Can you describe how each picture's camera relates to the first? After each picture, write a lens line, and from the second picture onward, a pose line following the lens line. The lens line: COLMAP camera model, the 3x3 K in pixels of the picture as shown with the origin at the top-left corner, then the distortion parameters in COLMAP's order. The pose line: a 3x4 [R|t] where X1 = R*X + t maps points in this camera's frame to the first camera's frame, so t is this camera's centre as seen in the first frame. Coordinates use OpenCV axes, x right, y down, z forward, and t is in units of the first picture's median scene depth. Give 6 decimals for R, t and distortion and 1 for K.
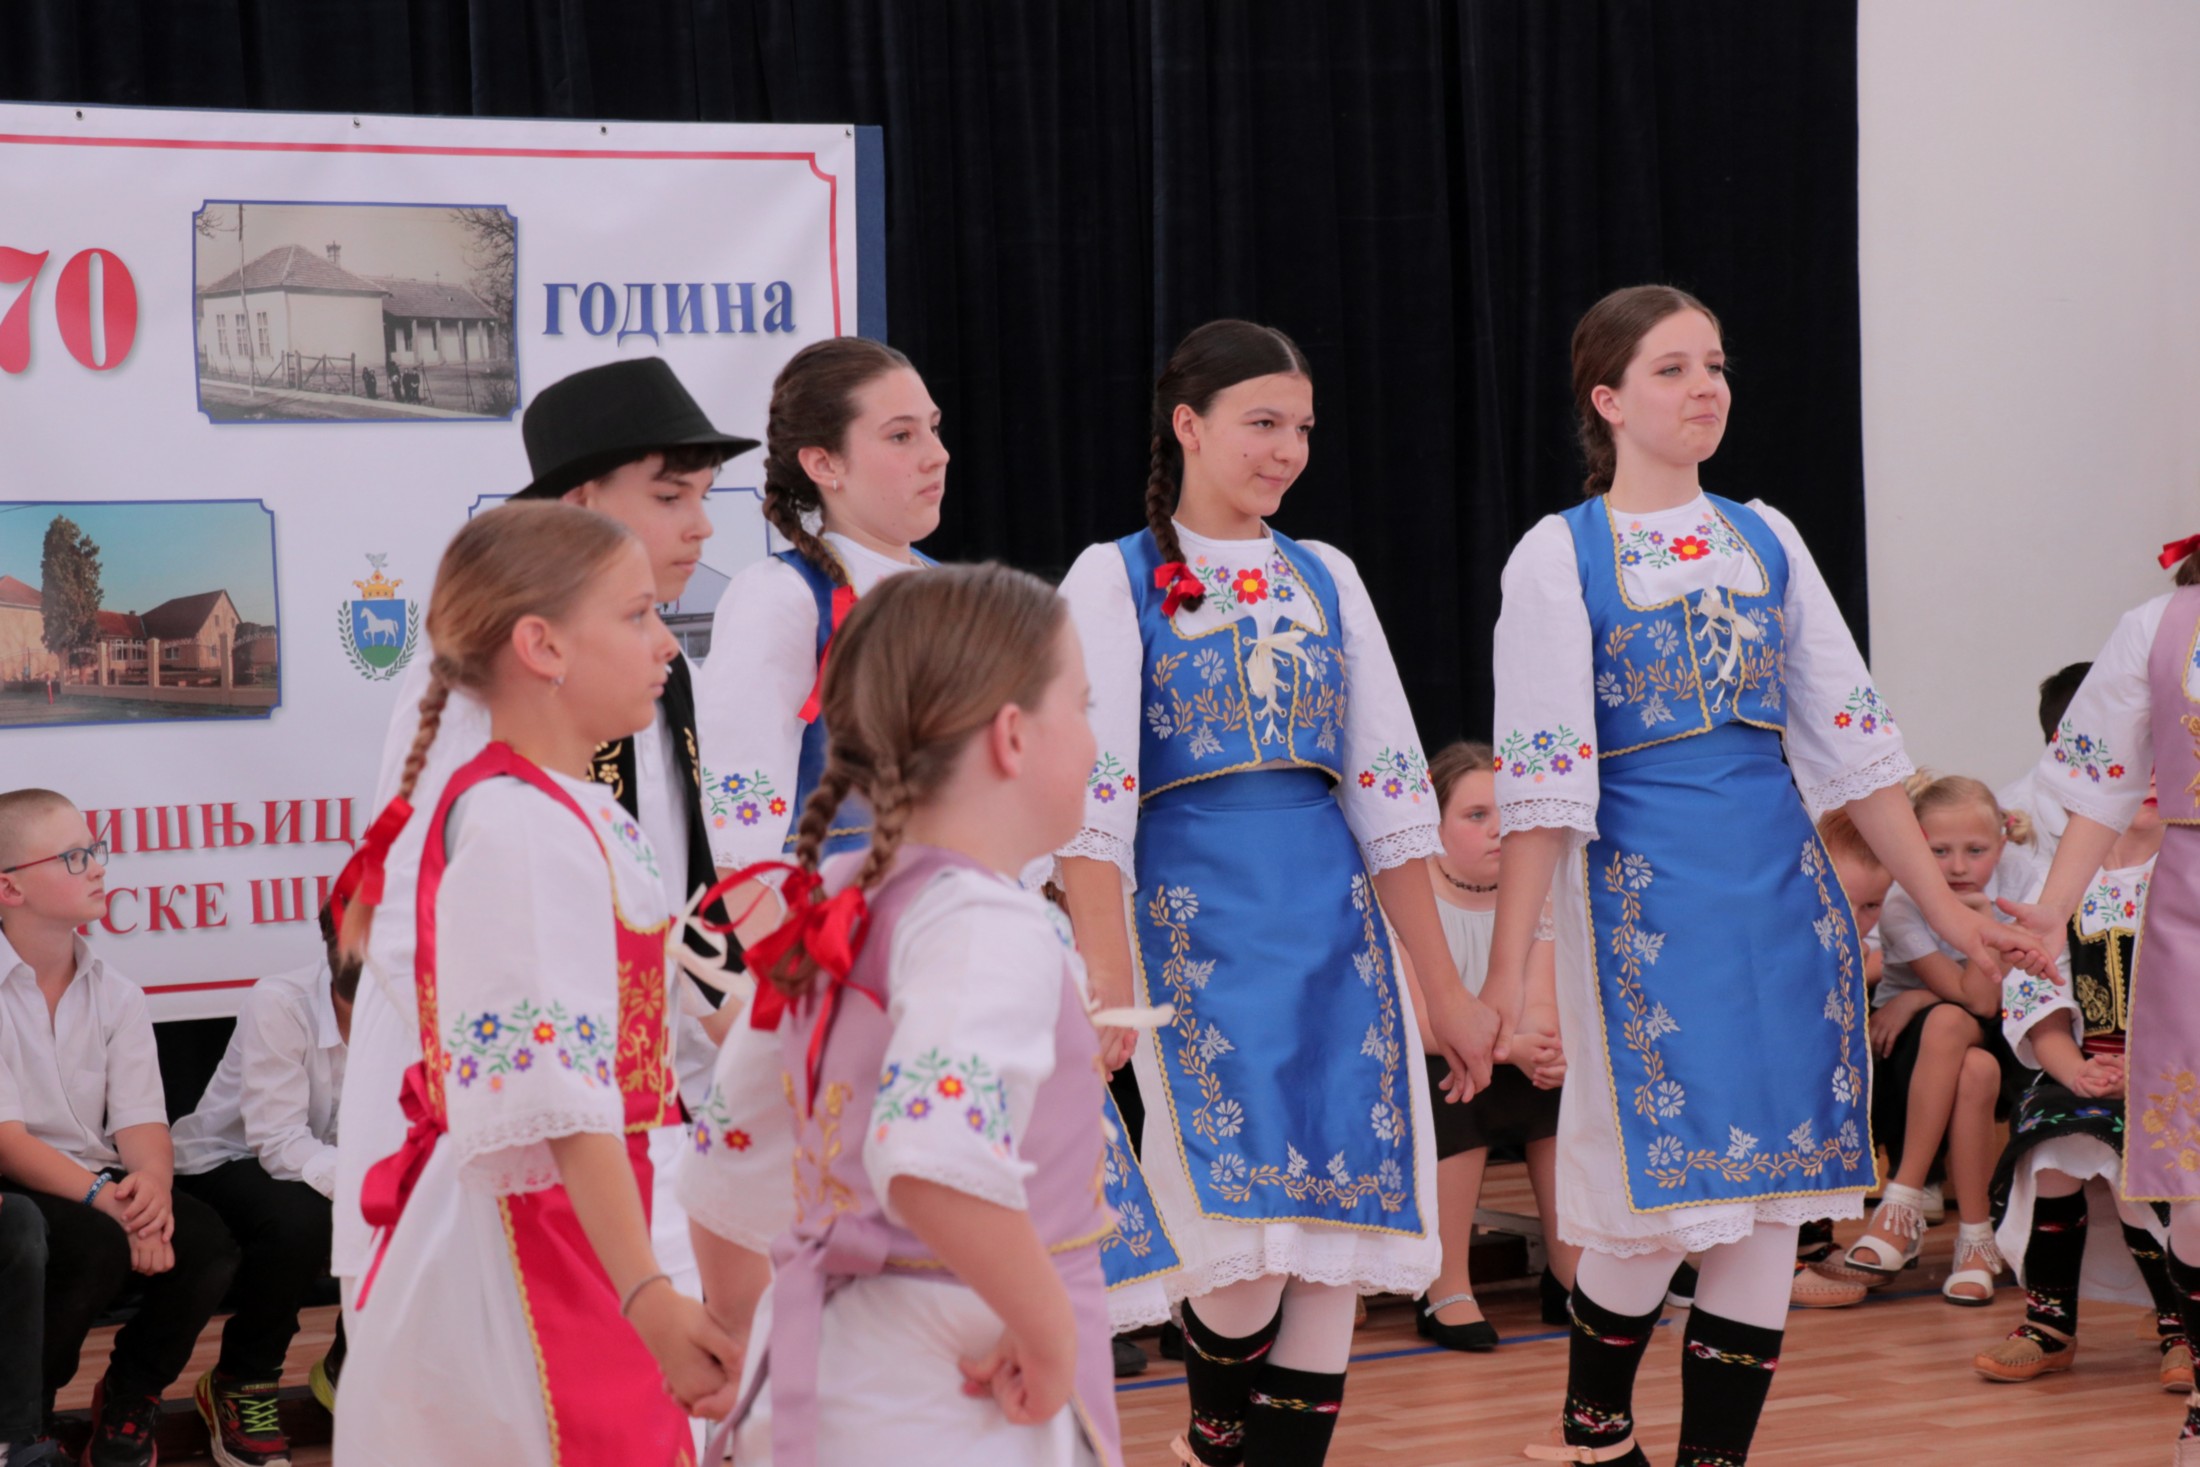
lens RADIAL K [[6239.0, 0, 1153.2], [0, 6239.0, 745.7], [0, 0, 1]] dist [0.624439, 0.000000]
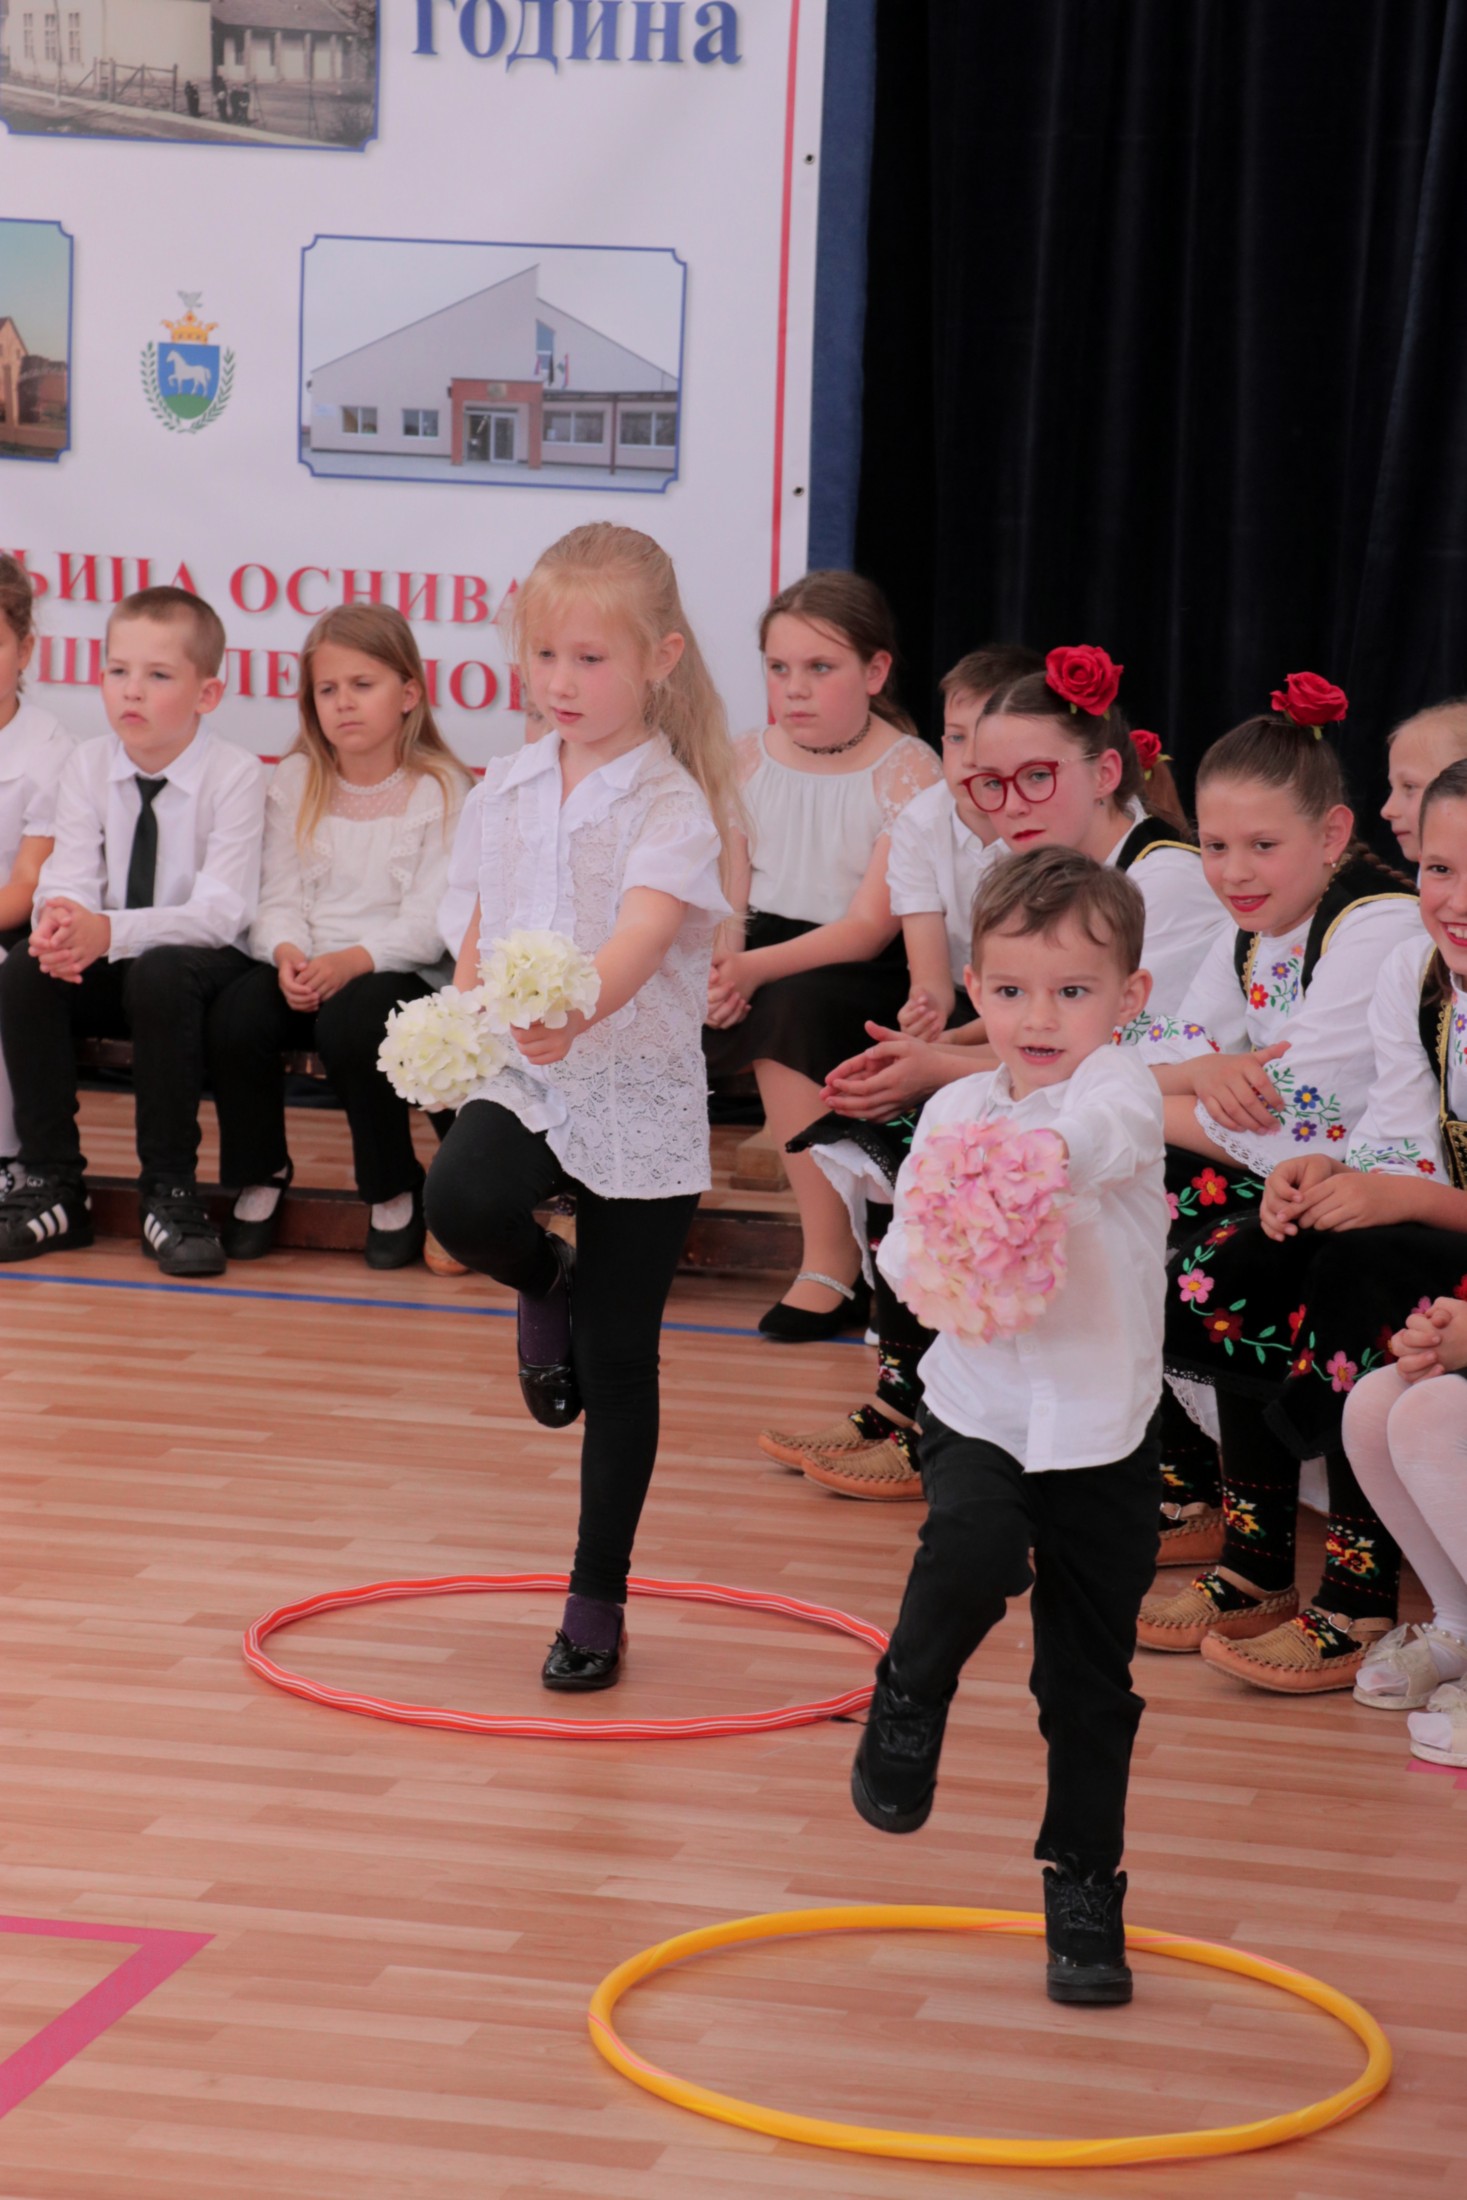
lens RADIAL K [[7080.5, 0, 715.5], [0, 7080.5, 1091.3], [0, 0, 1]] dist [0.716696, 0.000000]
pose [[0.640950, 0.143406, -0.754068, 0.723431], [-0.085986, 0.989623, 0.115117, -0.041968], [0.762752, -0.008945, 0.646630, 0.386831]]
